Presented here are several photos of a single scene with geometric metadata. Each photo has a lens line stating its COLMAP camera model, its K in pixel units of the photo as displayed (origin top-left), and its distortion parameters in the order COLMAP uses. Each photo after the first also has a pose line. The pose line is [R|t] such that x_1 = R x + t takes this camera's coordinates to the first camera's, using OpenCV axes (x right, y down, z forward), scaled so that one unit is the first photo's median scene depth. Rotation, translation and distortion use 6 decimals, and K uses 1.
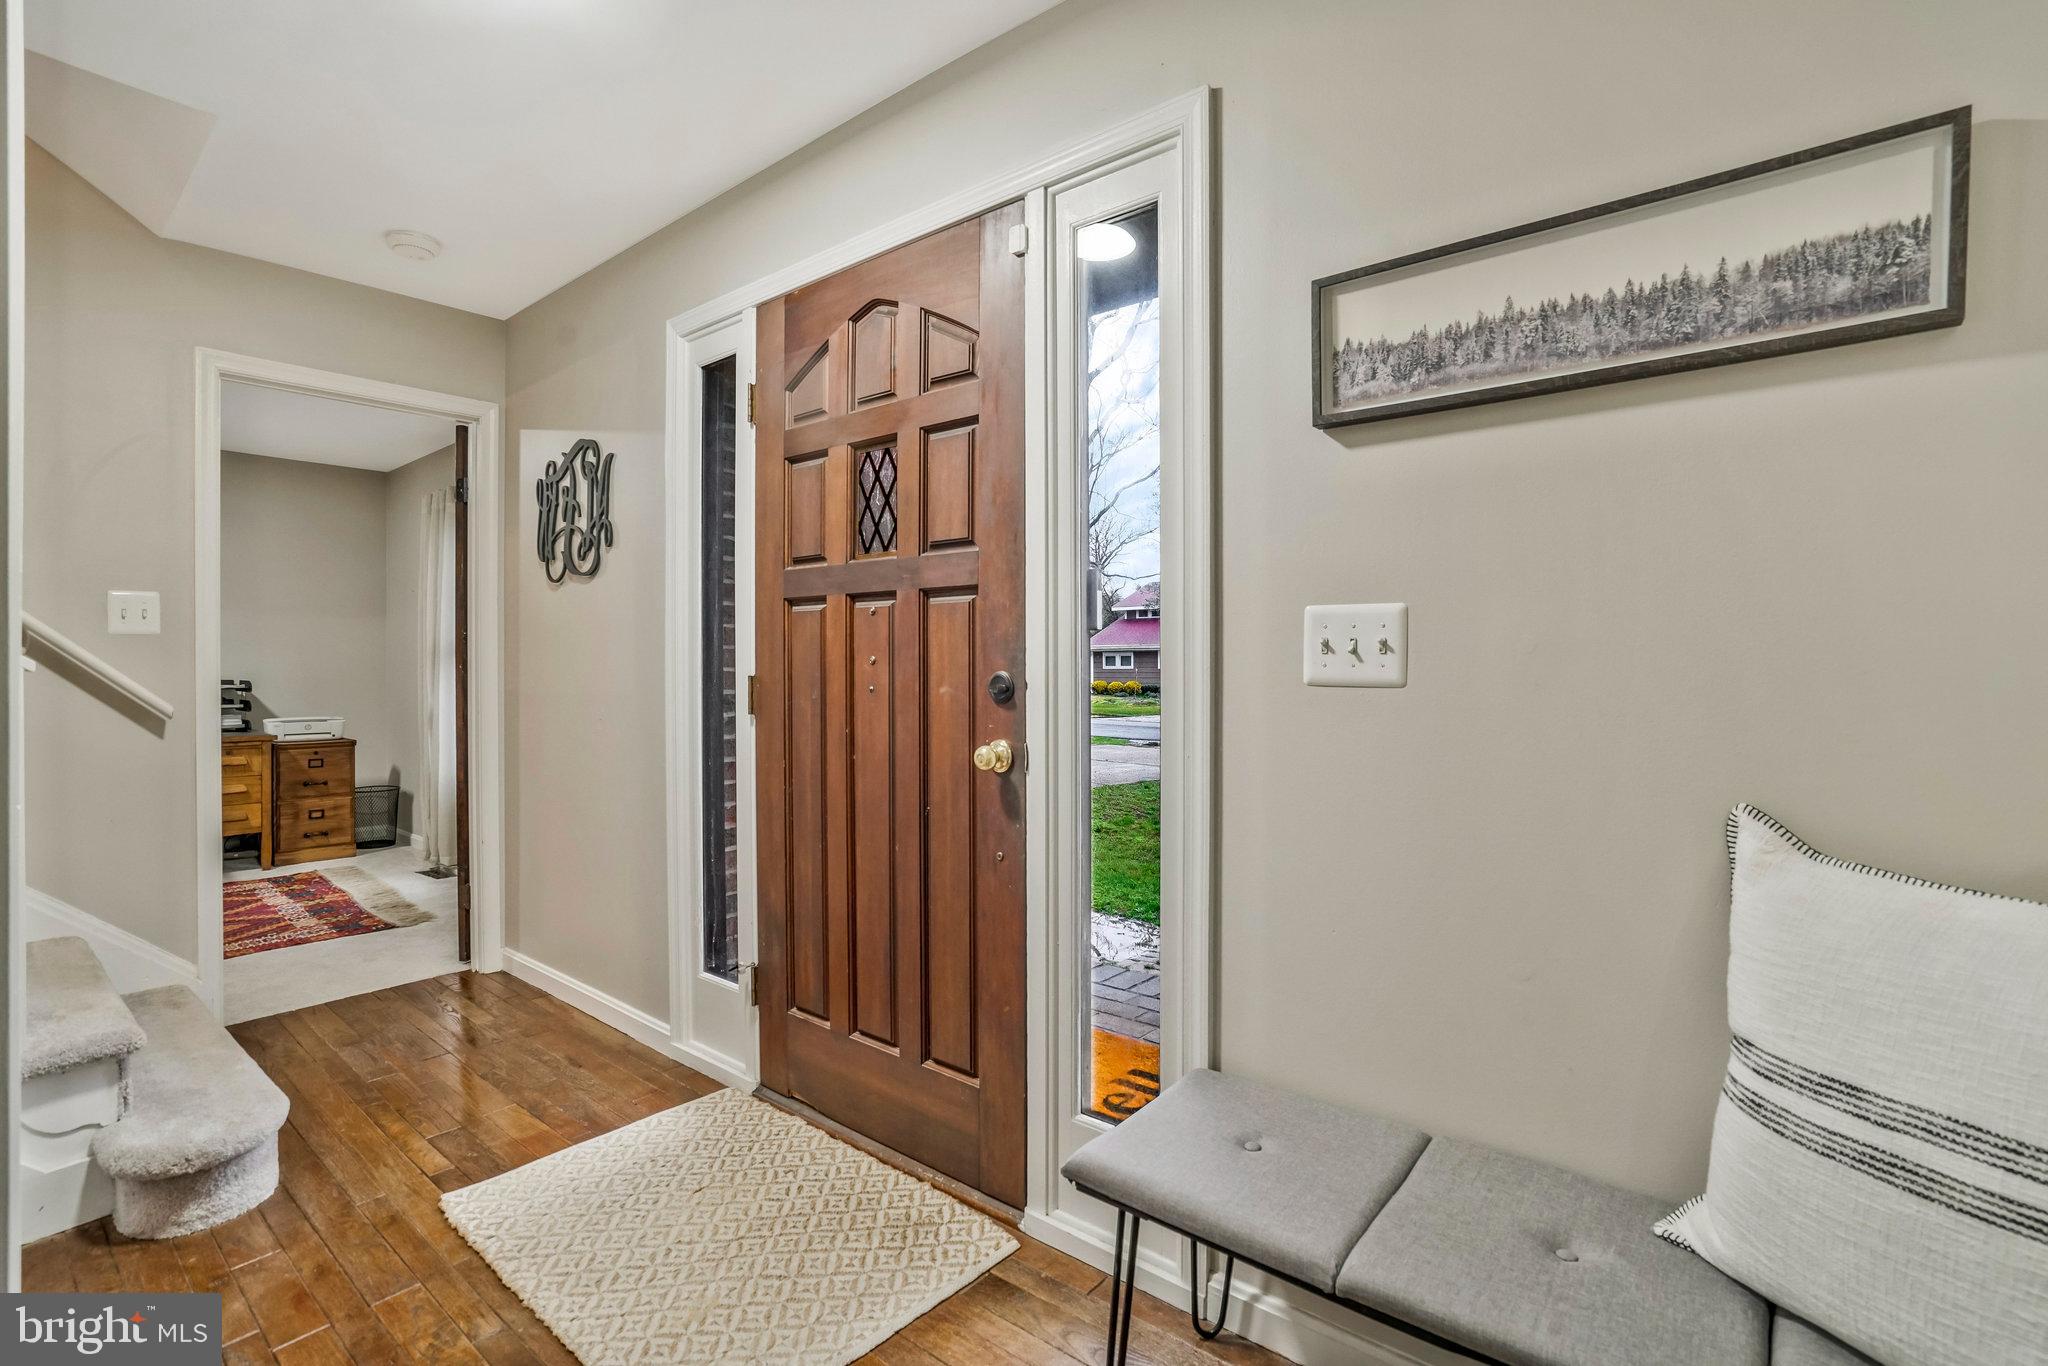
lens RADIAL K [[957.7, 0, 1025.7], [0, 957.7, 668.3], [0, 0, 1]] dist [-0.044110, 0.016208]
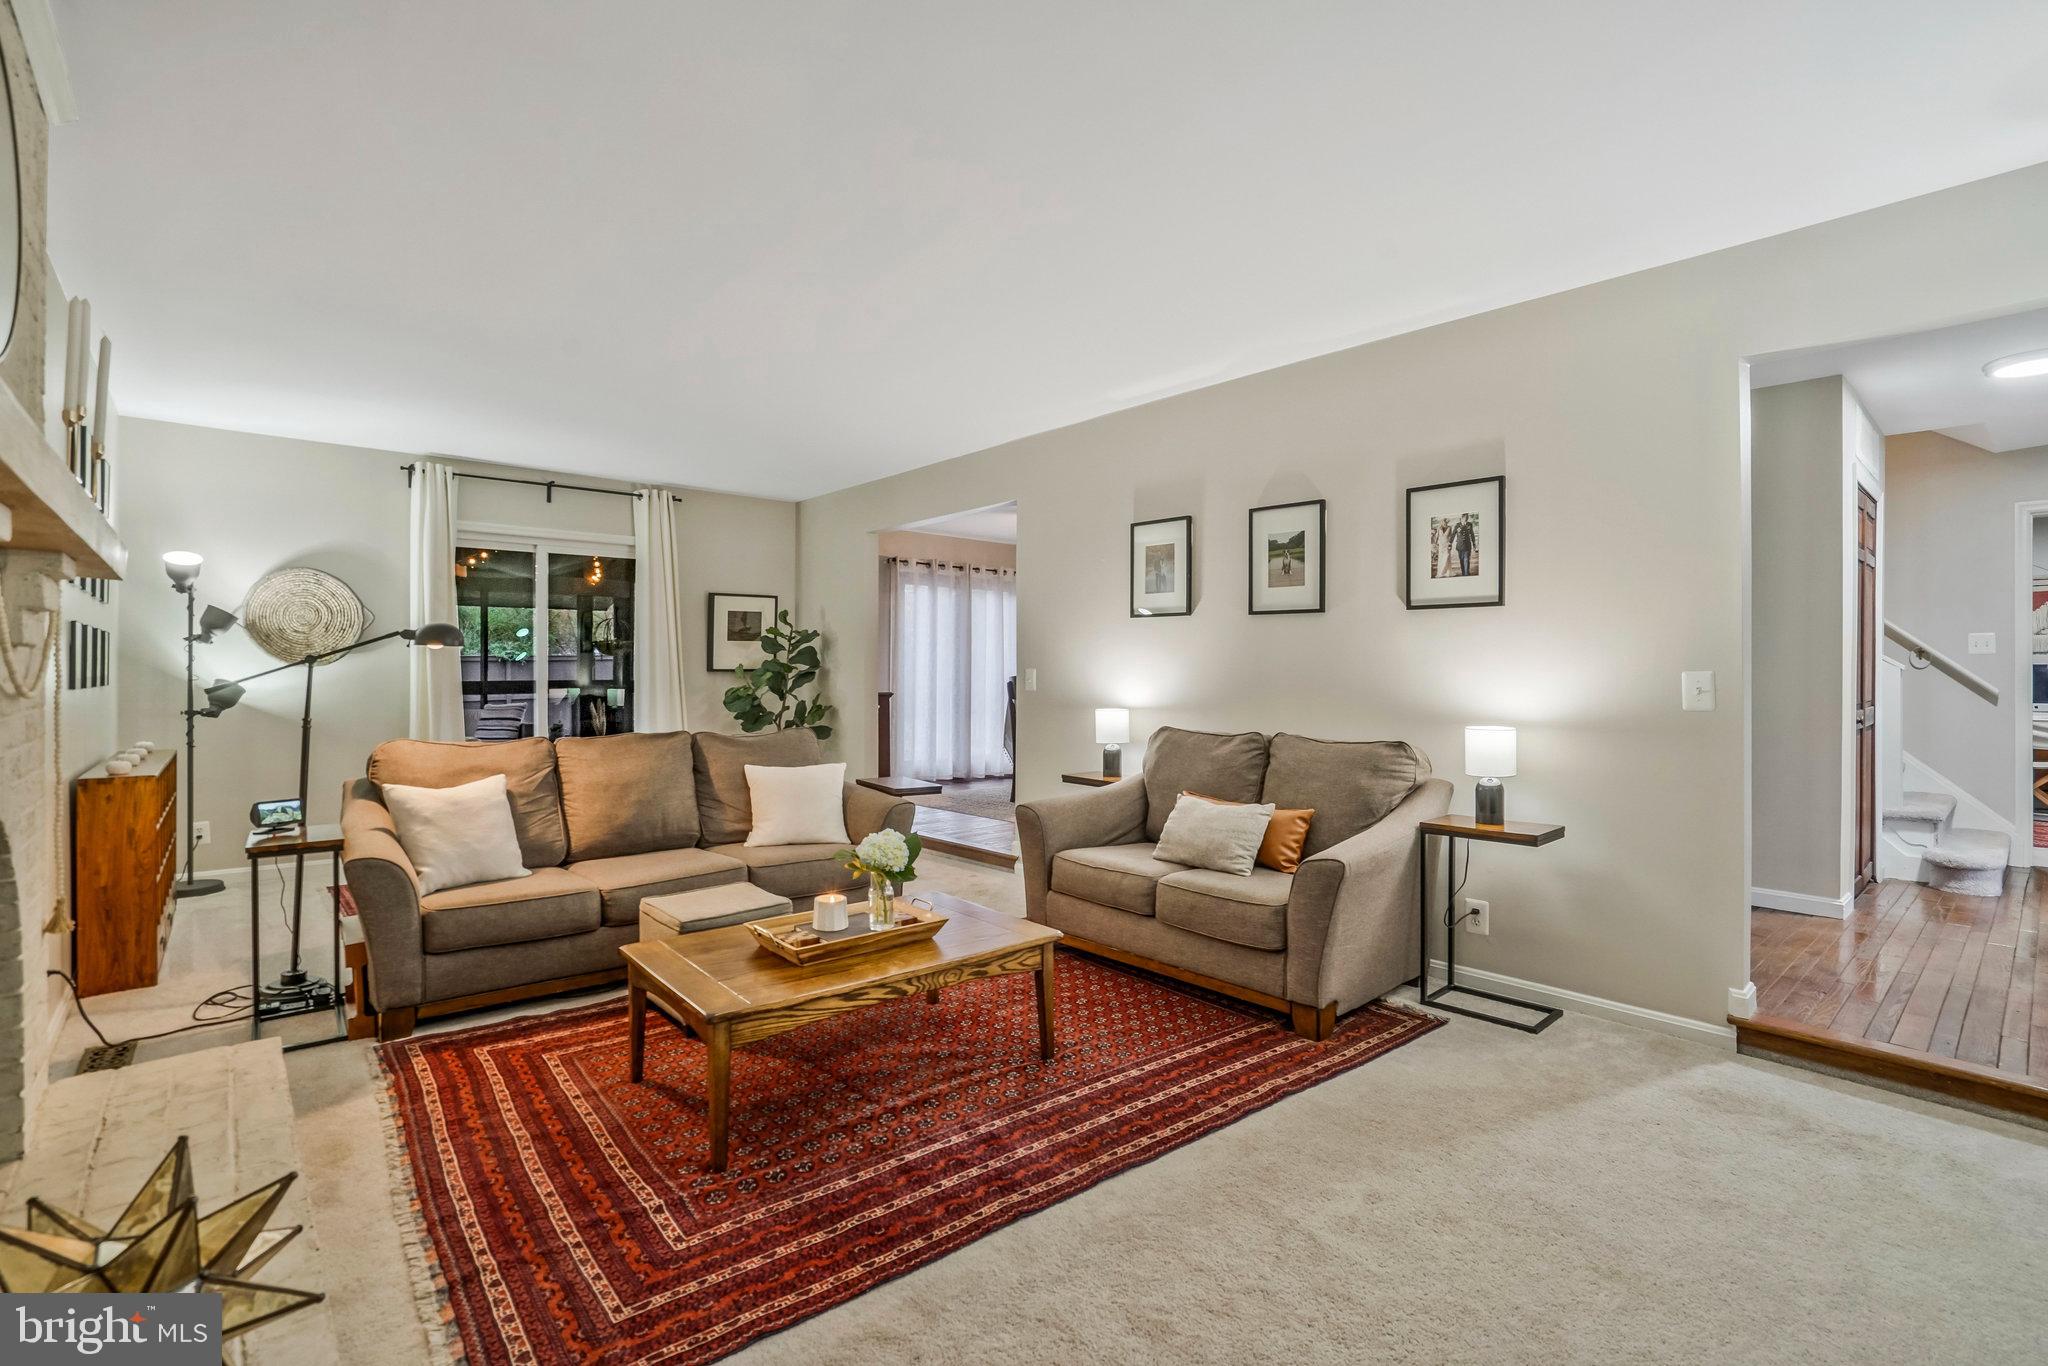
lens RADIAL K [[957.7, 0, 1041.3], [0, 957.7, 671.4], [0, 0, 1]] dist [-0.044110, 0.016208]
pose [[-0.135228, -0.004886, -0.990802, 1.539591], [-0.012246, 0.999920, -0.003259, 0.038527], [0.990739, 0.011692, -0.135277, -0.882299]]
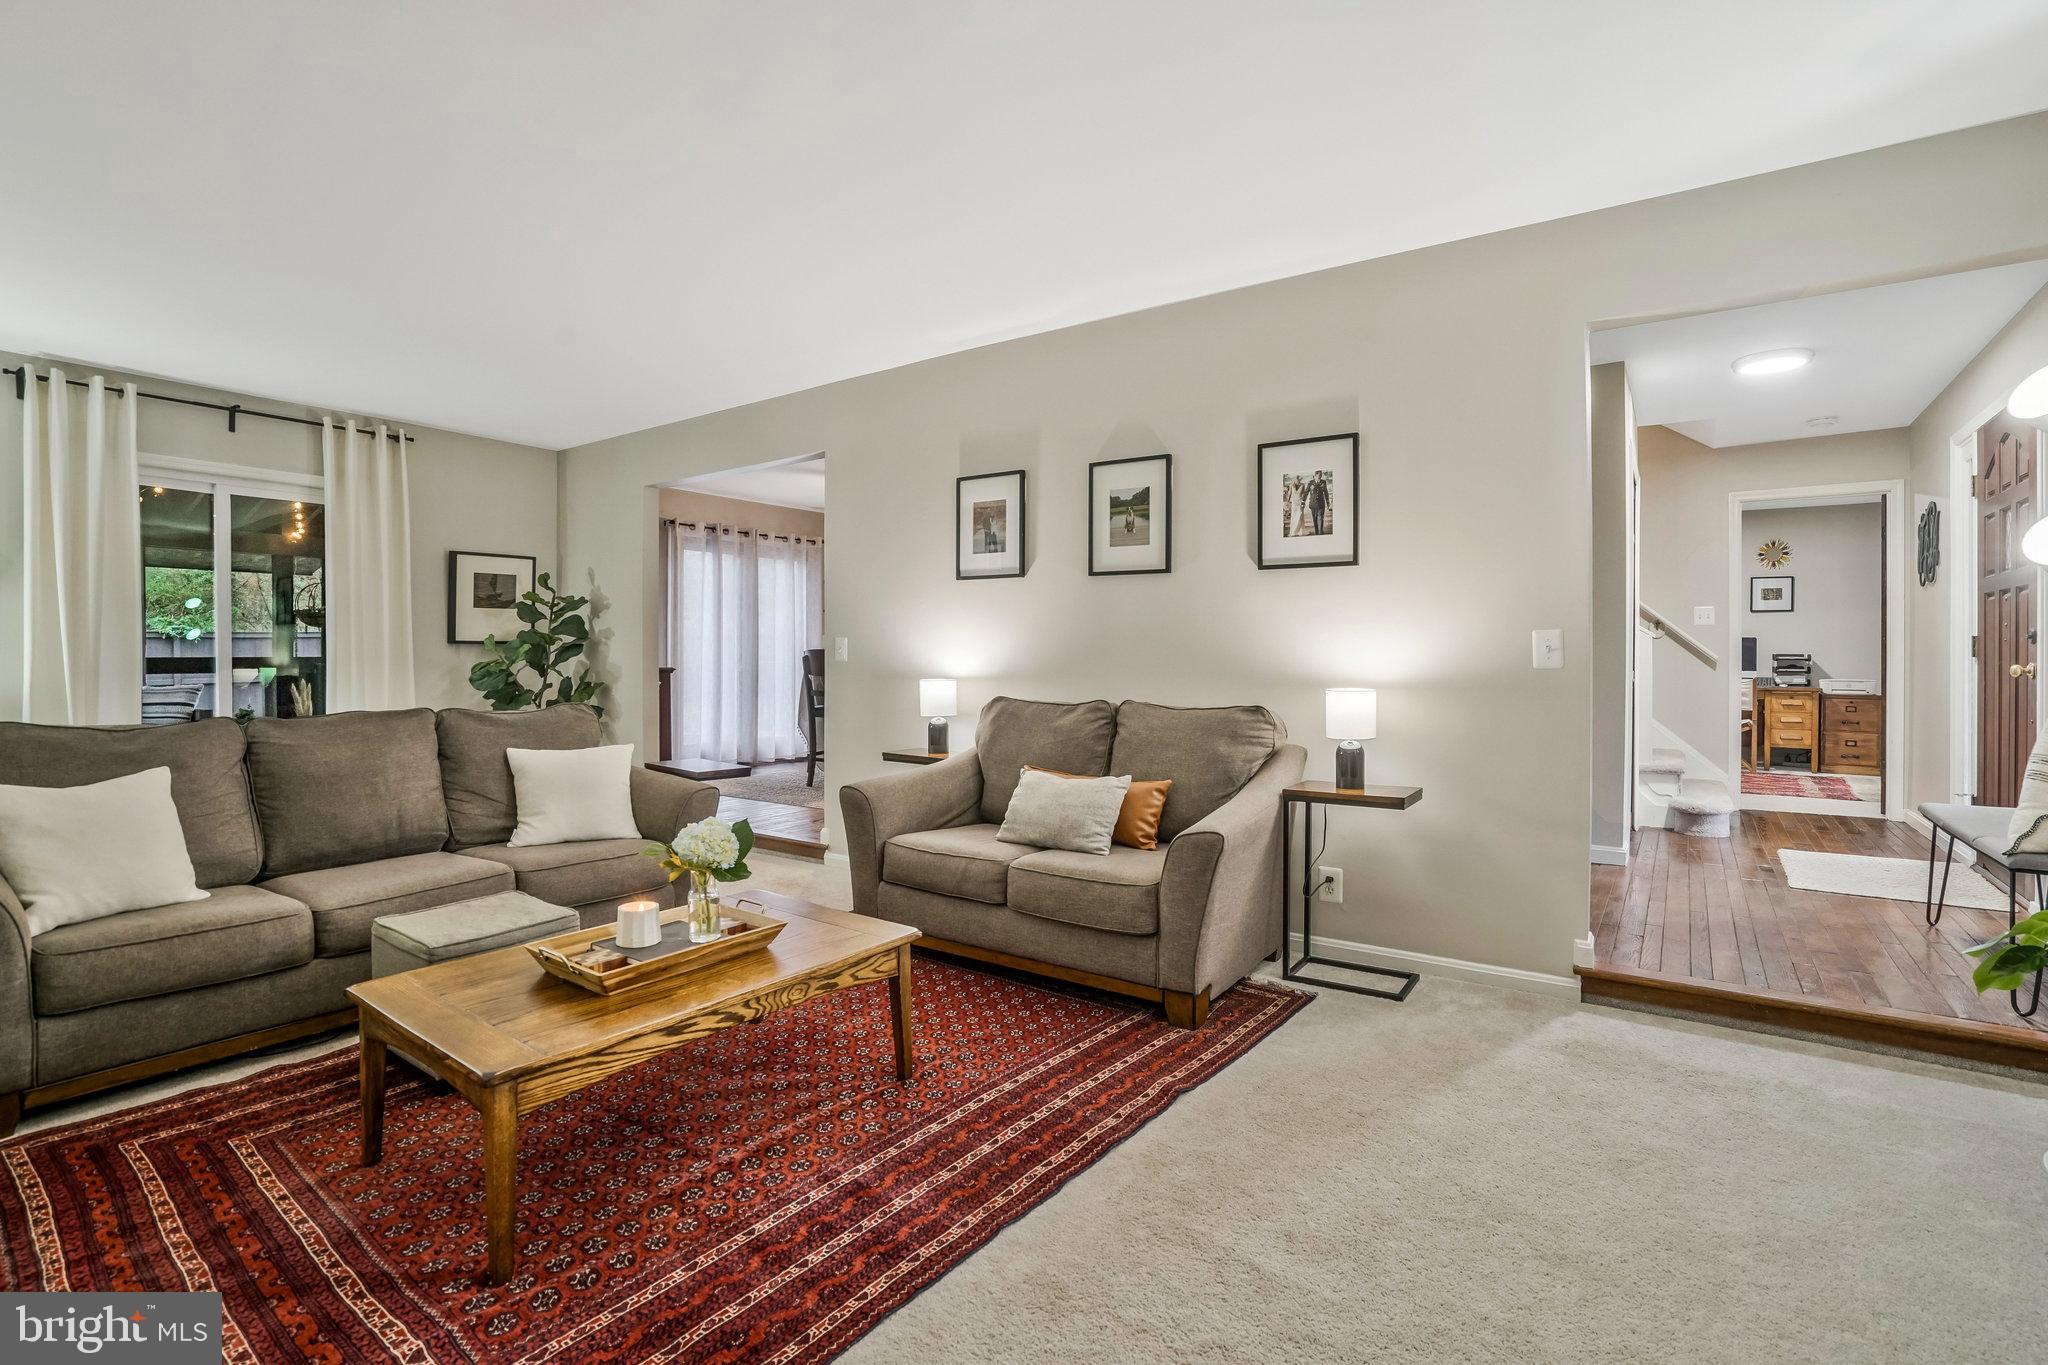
lens RADIAL K [[957.7, 0, 1030.3], [0, 957.7, 651.6], [0, 0, 1]] dist [-0.044110, 0.016208]
pose [[0.090554, -0.005345, -0.995877, 1.383571], [-0.008043, 0.999949, -0.006098, 0.066273], [0.995859, 0.008562, 0.090506, -0.995743]]
